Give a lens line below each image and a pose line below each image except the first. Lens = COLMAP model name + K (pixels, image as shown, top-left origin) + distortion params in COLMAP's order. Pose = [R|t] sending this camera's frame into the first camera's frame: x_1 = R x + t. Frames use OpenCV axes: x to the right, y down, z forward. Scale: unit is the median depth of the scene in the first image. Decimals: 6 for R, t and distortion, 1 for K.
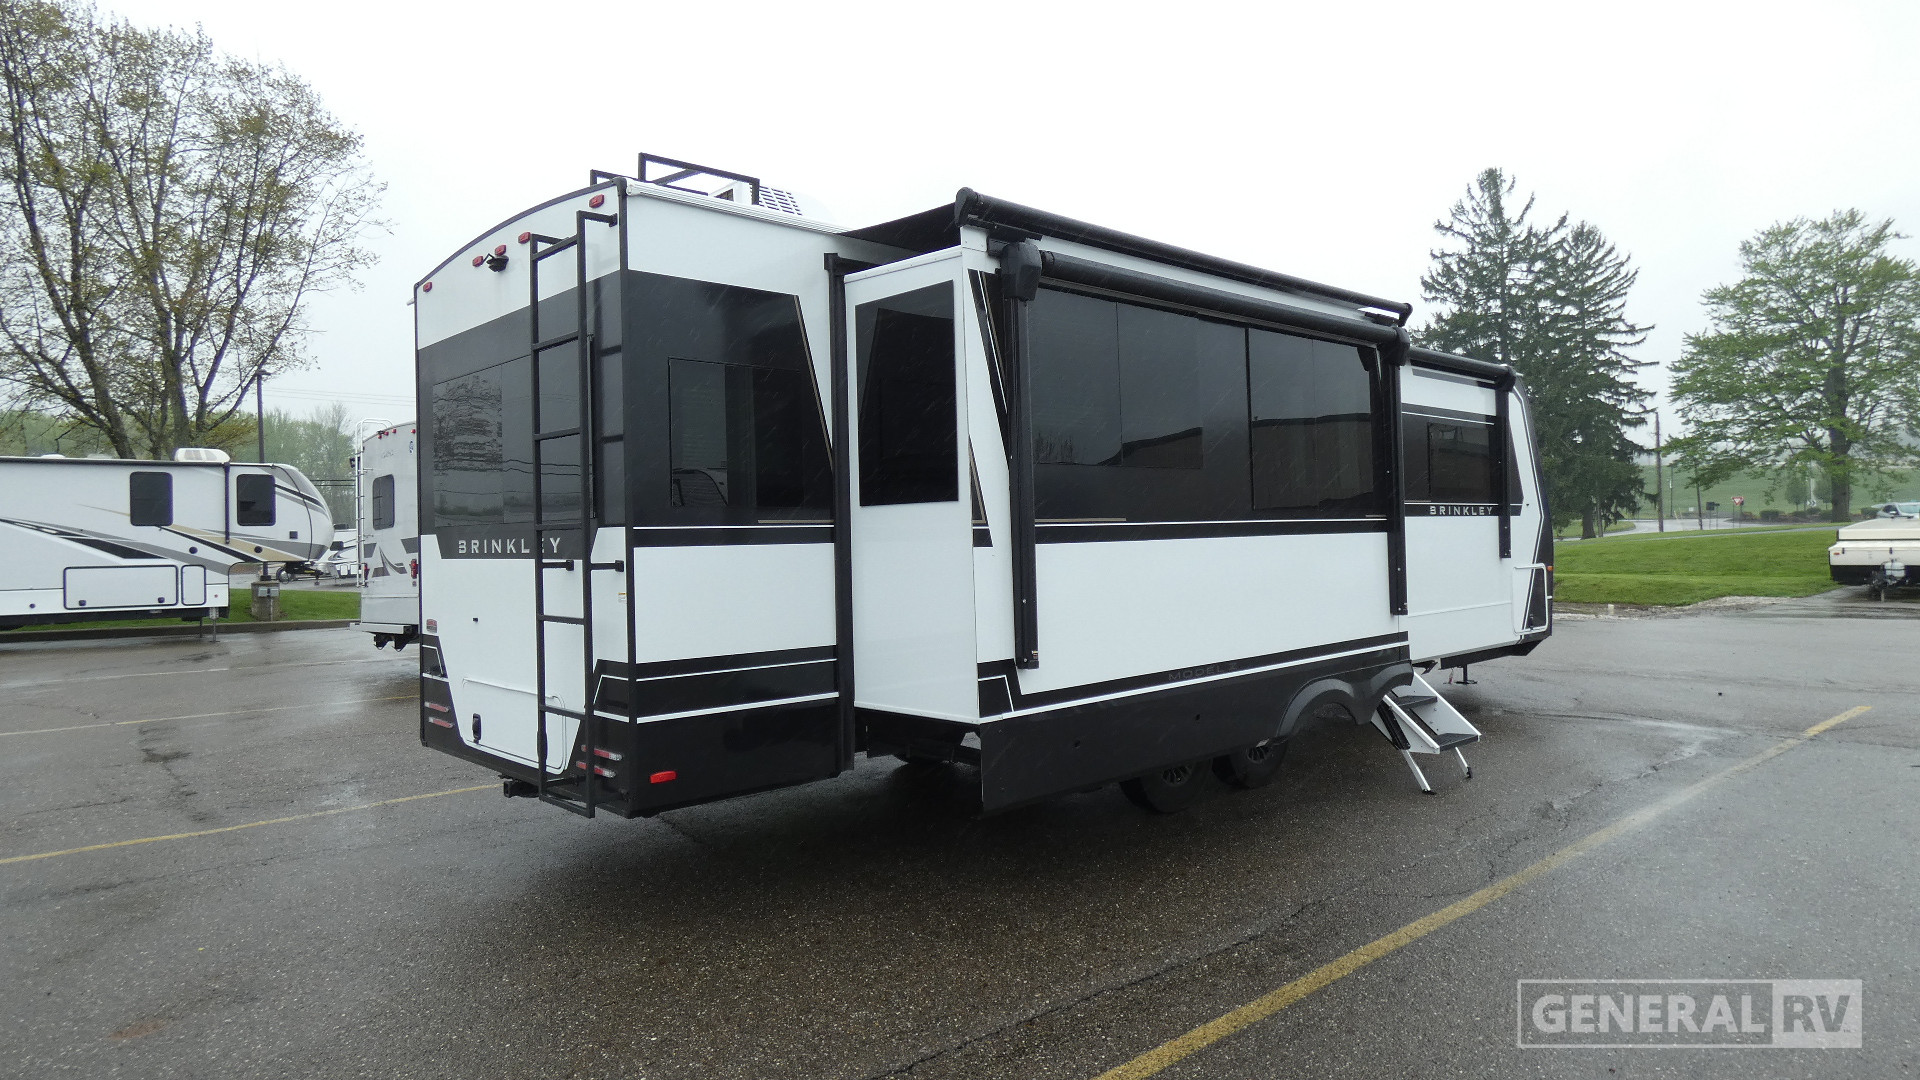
lens RADIAL K [[1157.4, 0, 953.8], [0, 1157.4, 532.4], [0, 0, 1]] dist [-0.000831, -0.002106]
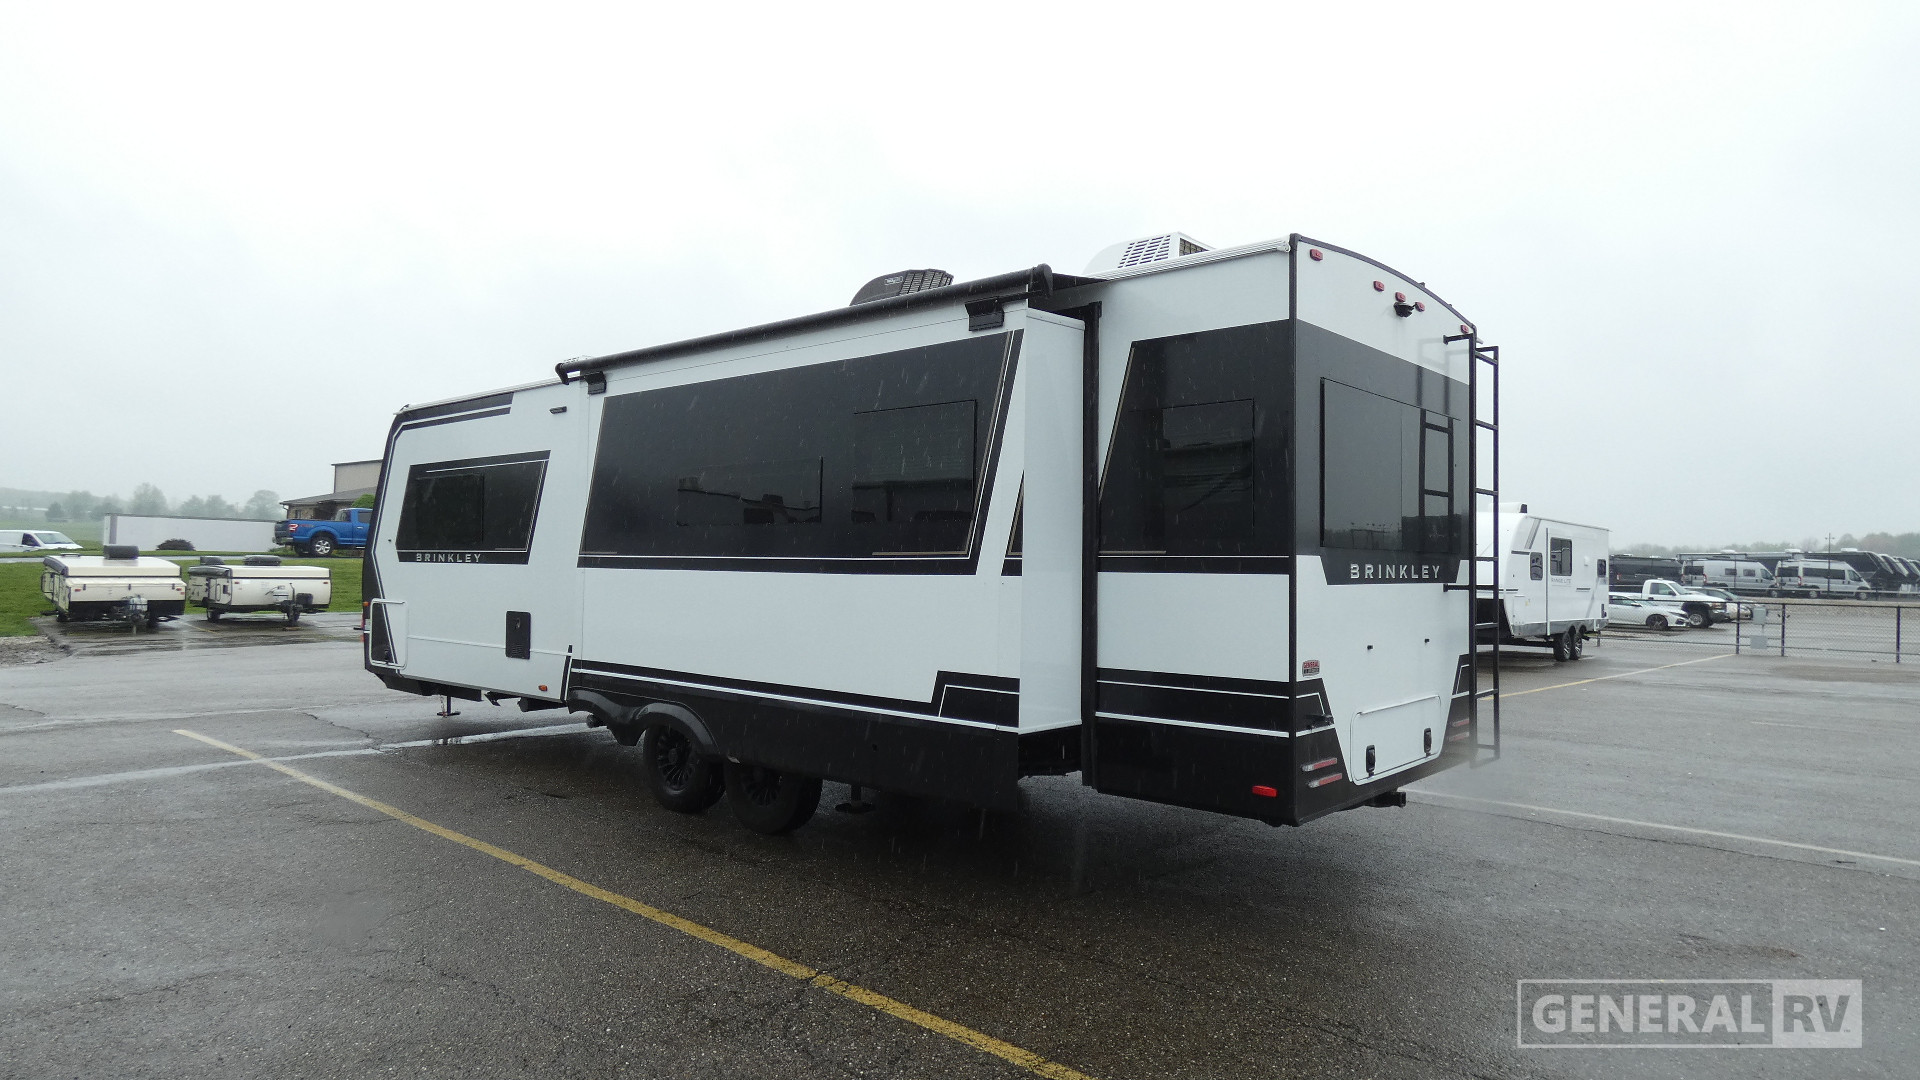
lens RADIAL K [[1157.4, 0, 953.8], [0, 1157.4, 532.4], [0, 0, 1]] dist [-0.000831, -0.002106]
pose [[-0.085398, 0.044930, 0.995333, -1.214883], [-0.010839, 0.998882, -0.046020, 0.025212], [-0.996288, -0.014719, -0.084816, 1.287800]]
